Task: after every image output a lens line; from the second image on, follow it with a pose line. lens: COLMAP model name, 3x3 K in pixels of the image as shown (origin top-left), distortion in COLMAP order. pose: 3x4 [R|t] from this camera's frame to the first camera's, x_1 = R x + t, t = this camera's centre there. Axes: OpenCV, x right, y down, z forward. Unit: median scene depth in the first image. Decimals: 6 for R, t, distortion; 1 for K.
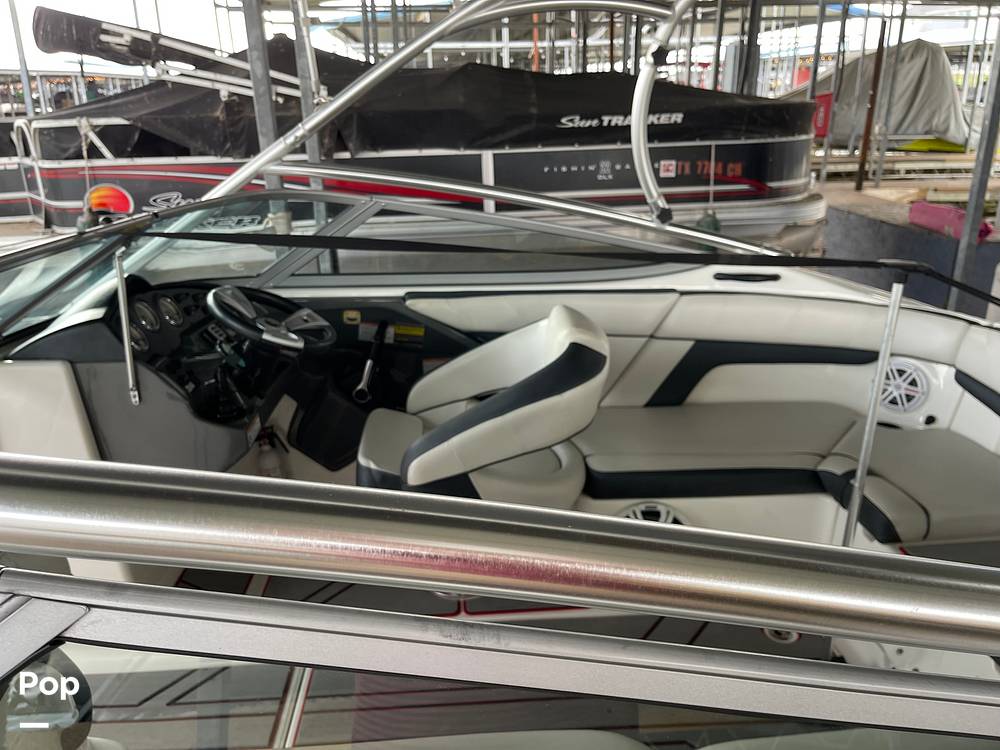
lens RADIAL K [[830.8, 0, 473.5], [0, 830.8, 380.0], [0, 0, 1]] dist [0.081884, -0.140238]
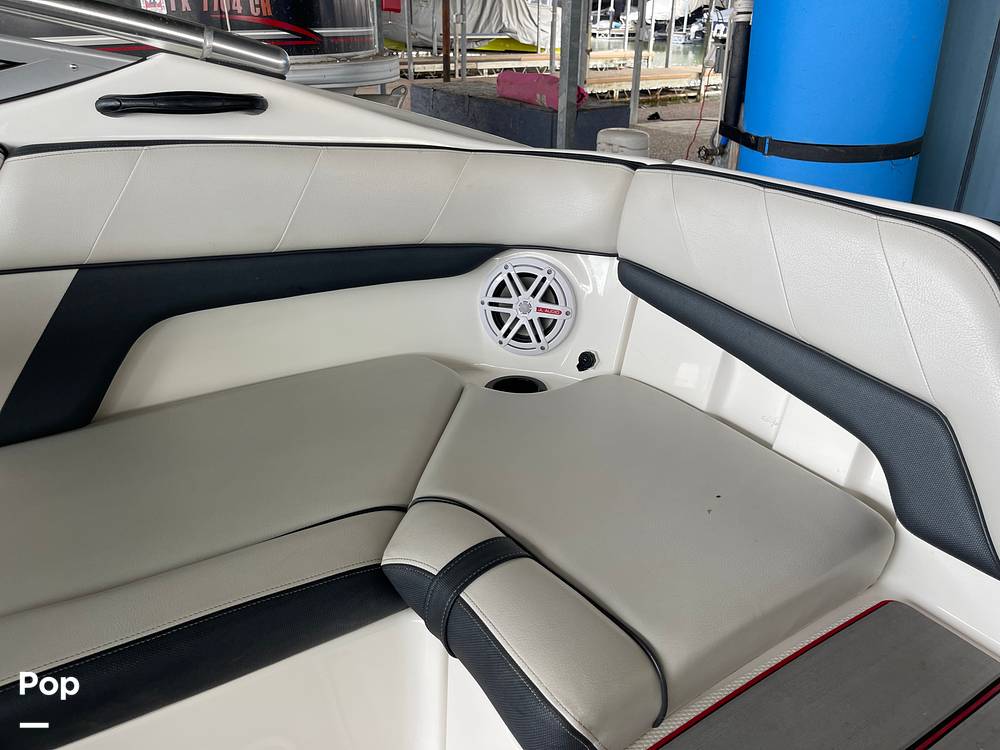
lens RADIAL K [[750.8, 0, 500.0], [0, 750.8, 375.0], [0, 0, 1]] dist [0.072318, -0.100072]
pose [[0.888512, -0.186210, 0.419372, 0.168433], [0.144378, 0.980987, 0.129689, -0.008049], [-0.435548, -0.054682, 0.898503, 0.342935]]
